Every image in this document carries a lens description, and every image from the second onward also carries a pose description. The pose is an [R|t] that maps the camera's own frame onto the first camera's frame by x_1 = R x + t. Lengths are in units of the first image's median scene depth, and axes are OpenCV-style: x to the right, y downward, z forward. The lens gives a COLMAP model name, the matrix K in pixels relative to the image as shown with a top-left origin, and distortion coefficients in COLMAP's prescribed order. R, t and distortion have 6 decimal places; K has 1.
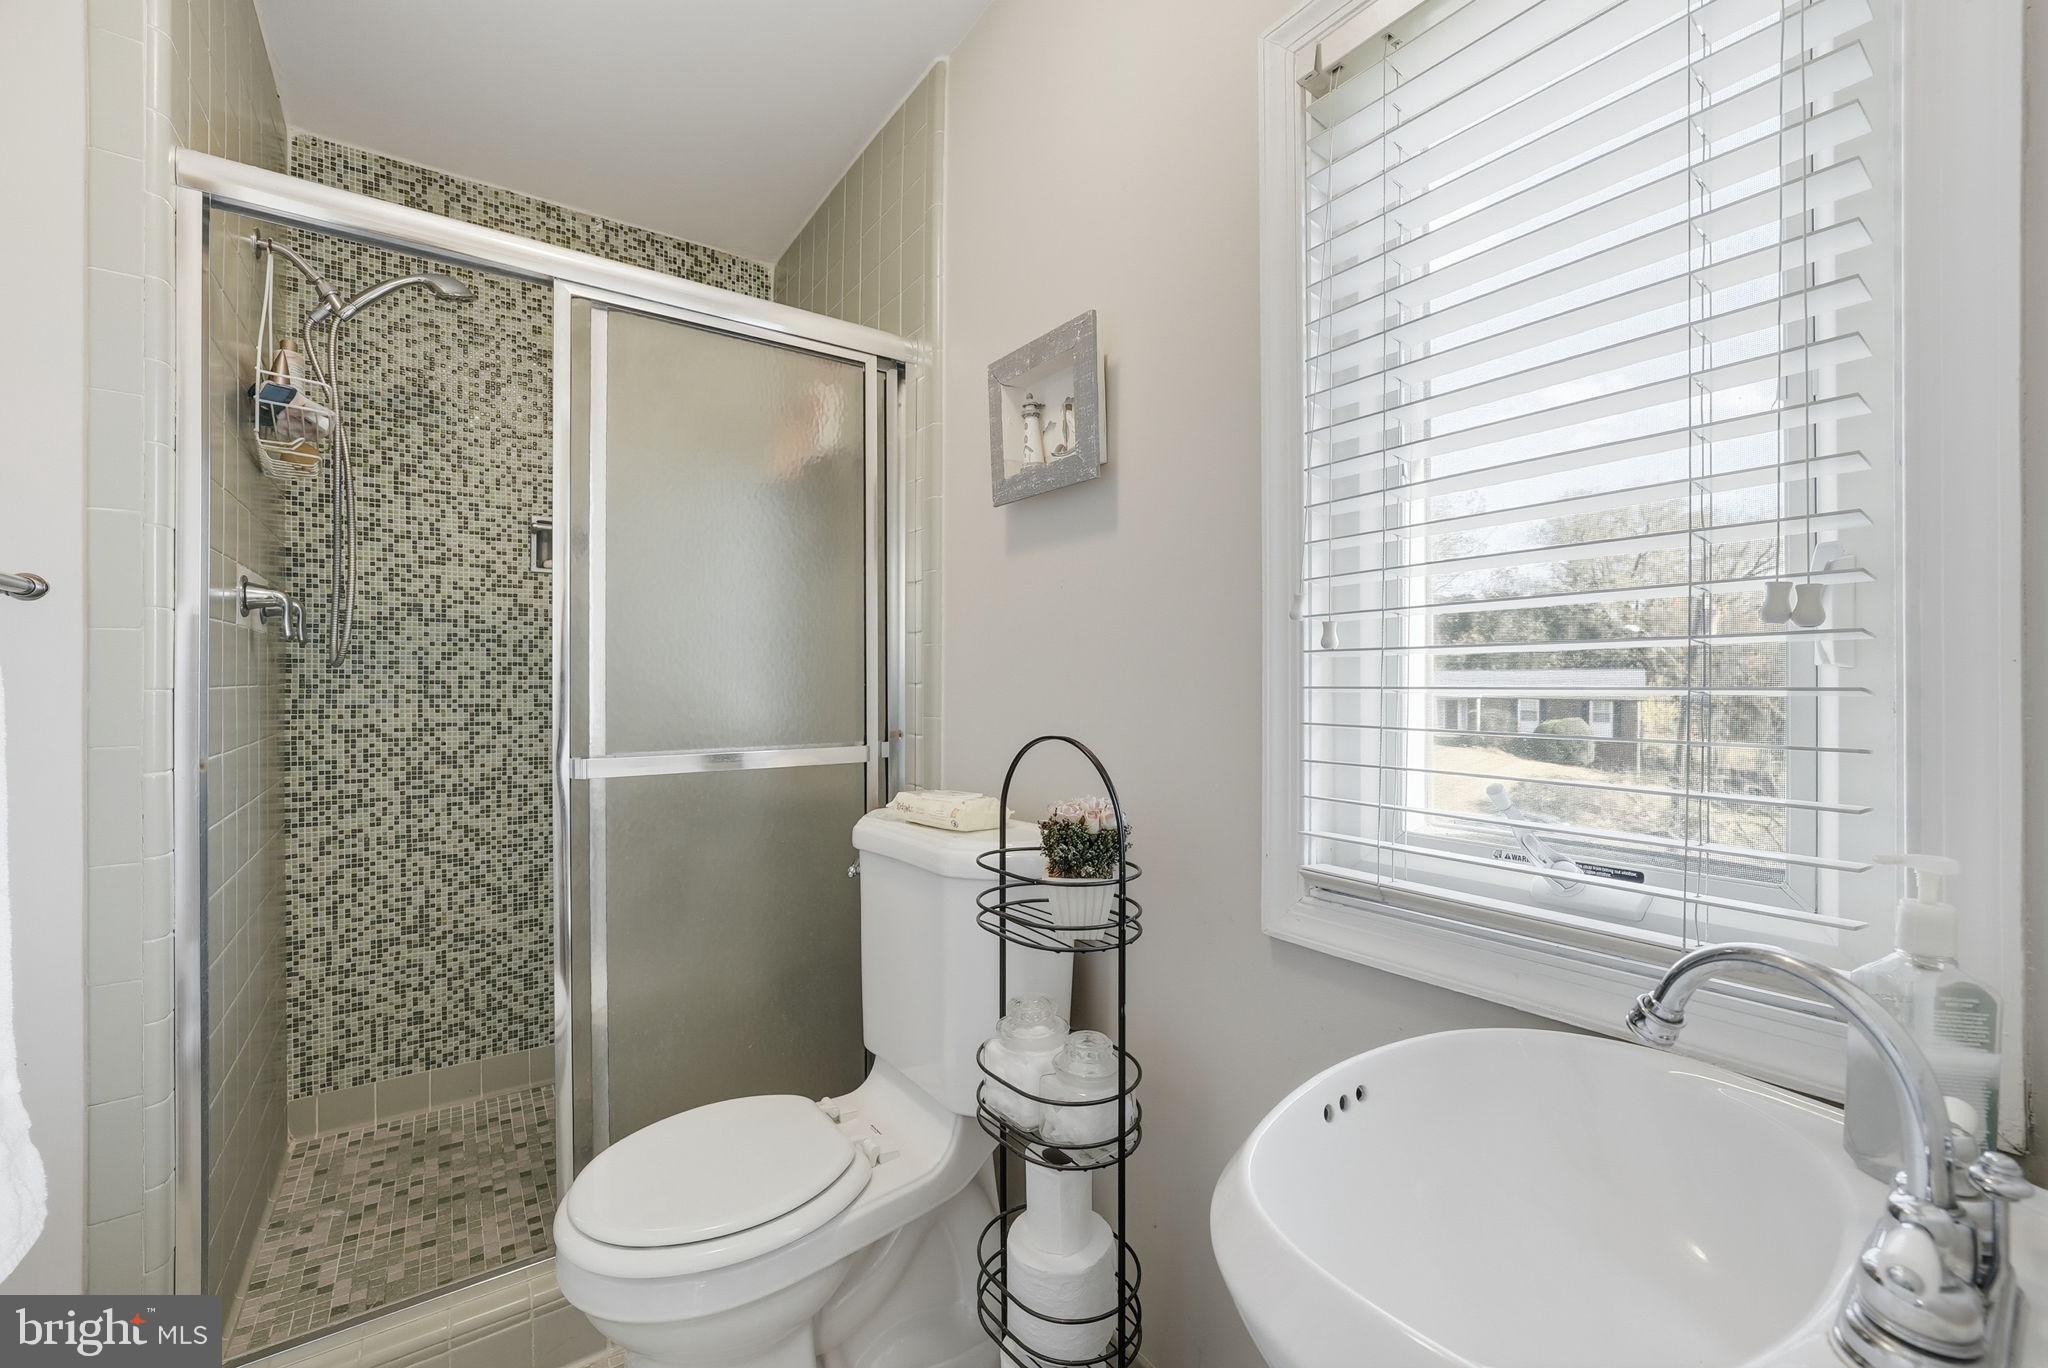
lens RADIAL K [[870.0, 0, 1024.4], [0, 870.0, 684.8], [0, 0, 1]] dist [-0.003592, 0.002036]
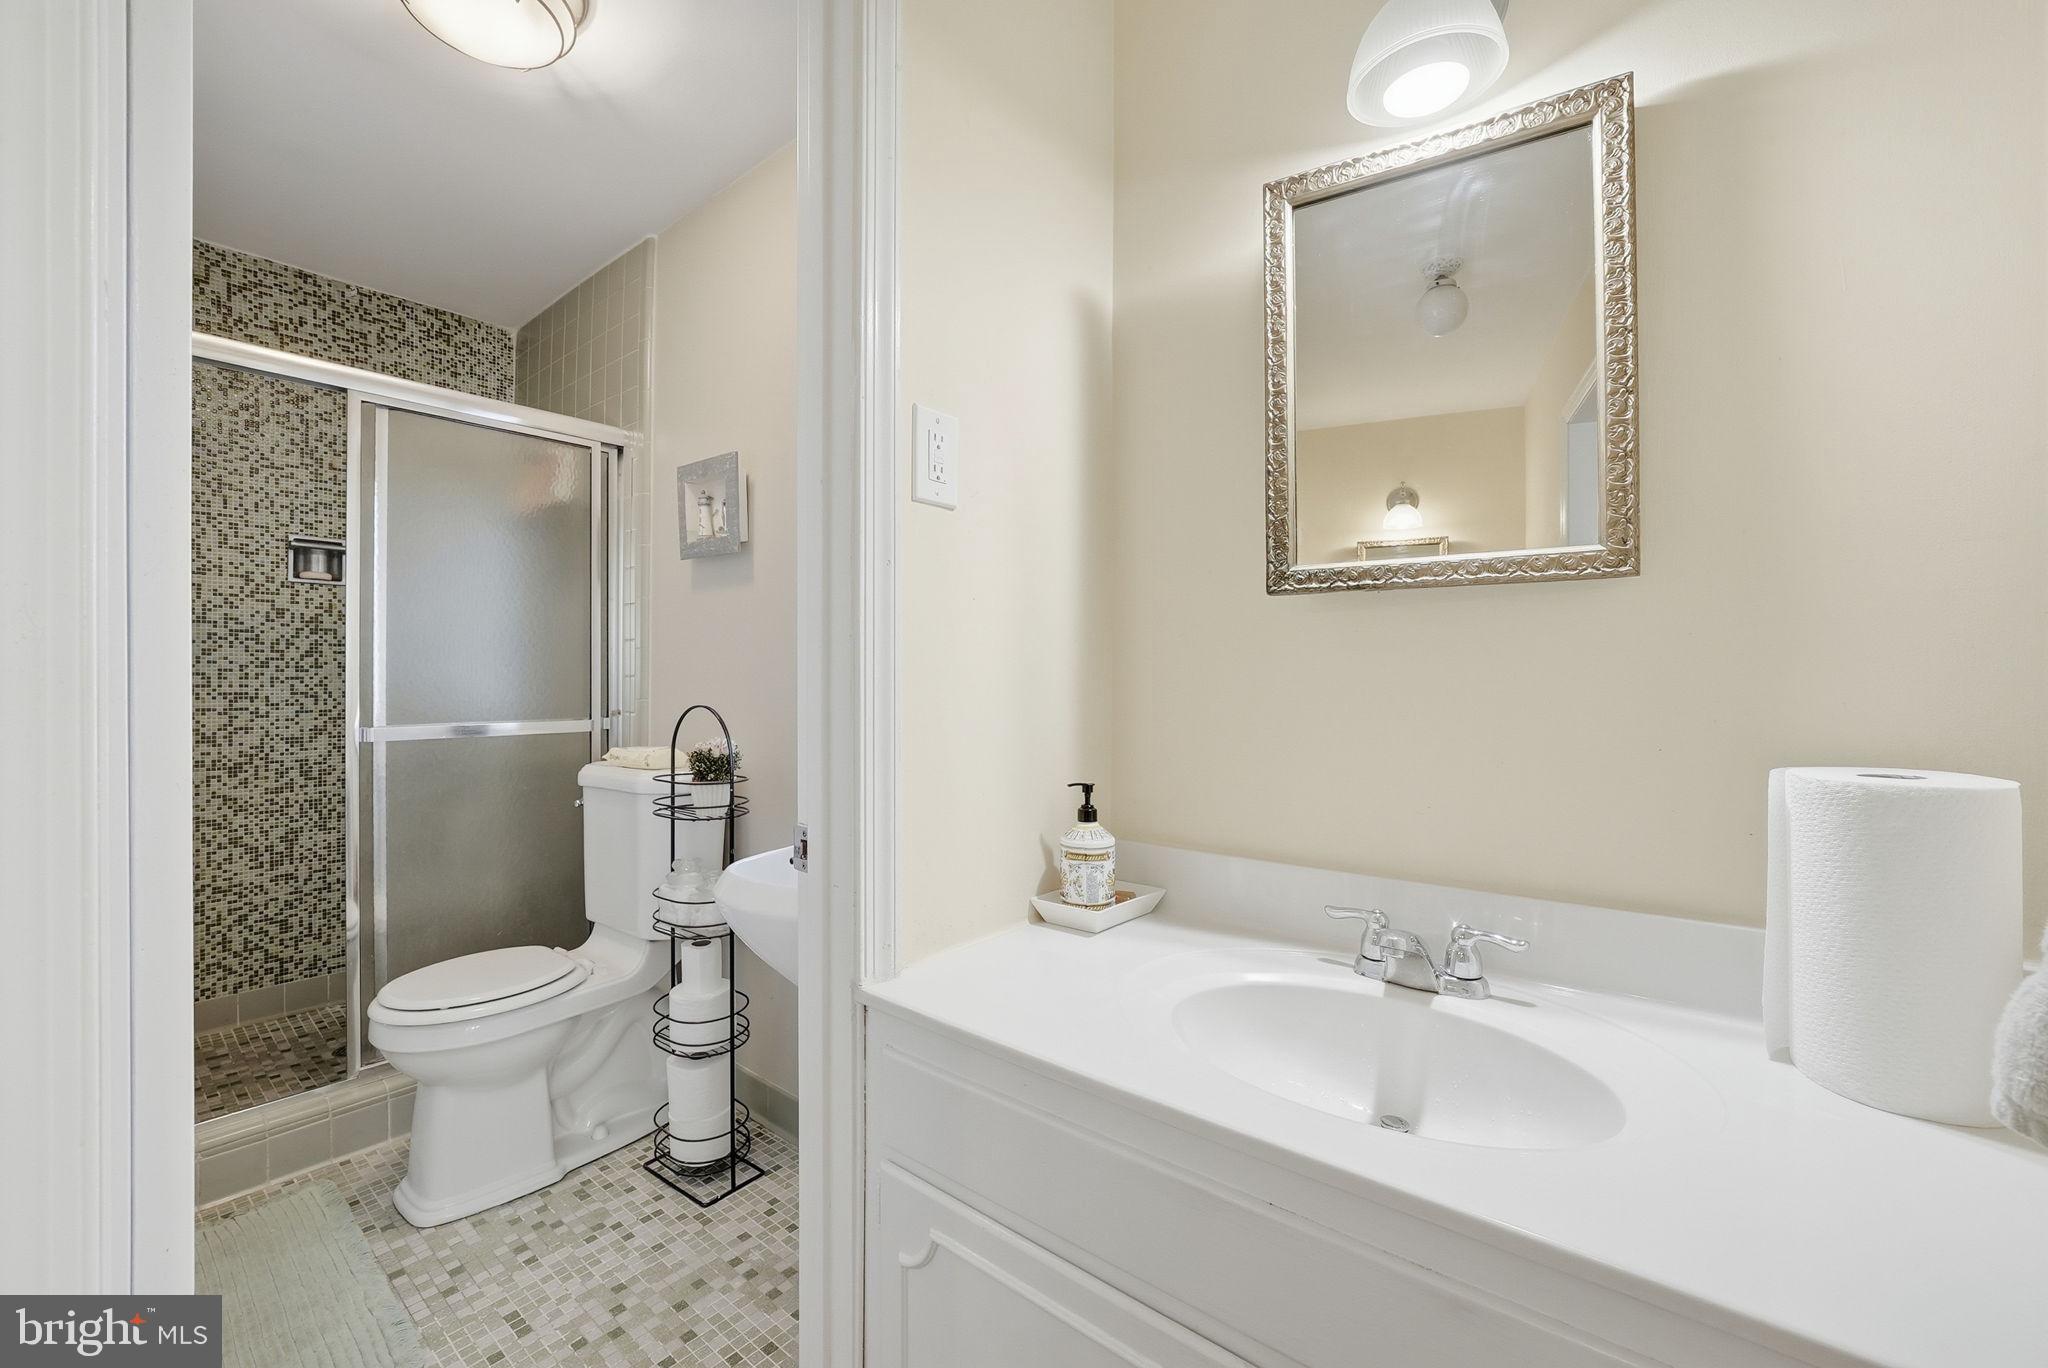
lens RADIAL K [[870.0, 0, 1025.9], [0, 870.0, 673.1], [0, 0, 1]] dist [-0.003592, 0.002036]
pose [[0.966368, 0.002383, 0.257153, 0.117475], [-0.001121, 0.999987, -0.005056, 0.000519], [-0.257162, 0.004598, 0.966357, -0.467021]]
